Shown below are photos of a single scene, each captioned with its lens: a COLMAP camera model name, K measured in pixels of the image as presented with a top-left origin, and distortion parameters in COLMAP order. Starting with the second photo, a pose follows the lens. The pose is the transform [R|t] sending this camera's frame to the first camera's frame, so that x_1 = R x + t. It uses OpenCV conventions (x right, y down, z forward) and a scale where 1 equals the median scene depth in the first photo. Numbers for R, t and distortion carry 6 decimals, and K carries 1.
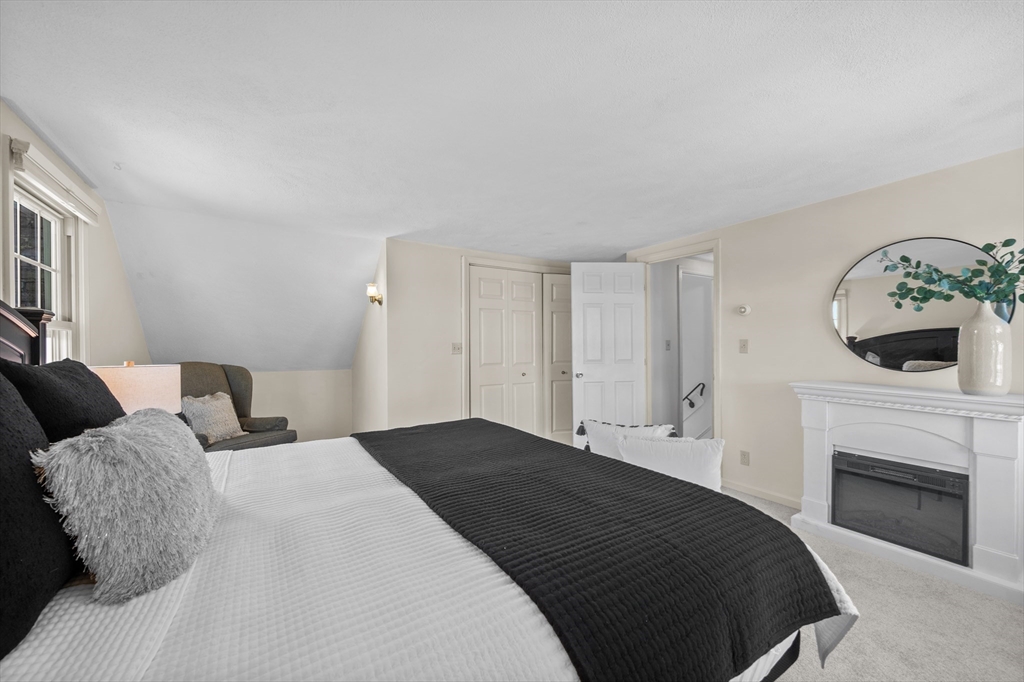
lens RADIAL K [[404.6, 0, 513.1], [0, 404.6, 347.1], [0, 0, 1]] dist [0.001334, -0.000606]
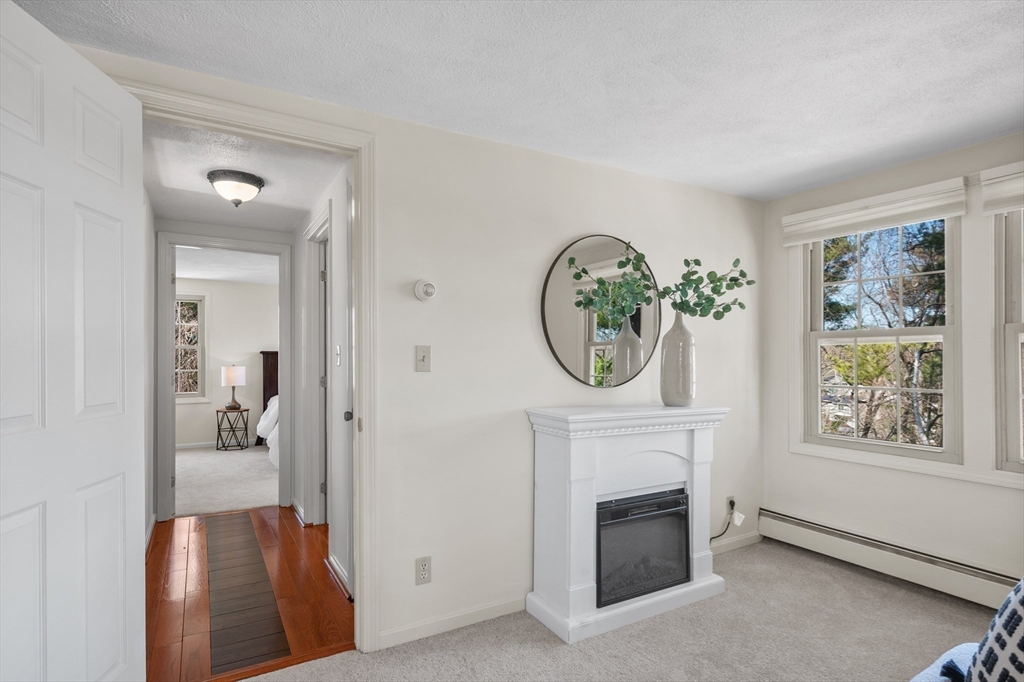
lens RADIAL K [[529.5, 0, 511.3], [0, 529.5, 342.6], [0, 0, 1]] dist [0.003604, 0.000158]
pose [[0.024558, 0.016473, 0.999563, -0.165888], [0.001072, 0.999863, -0.016504, -0.016473], [-0.999698, 0.001477, 0.024537, 1.218115]]
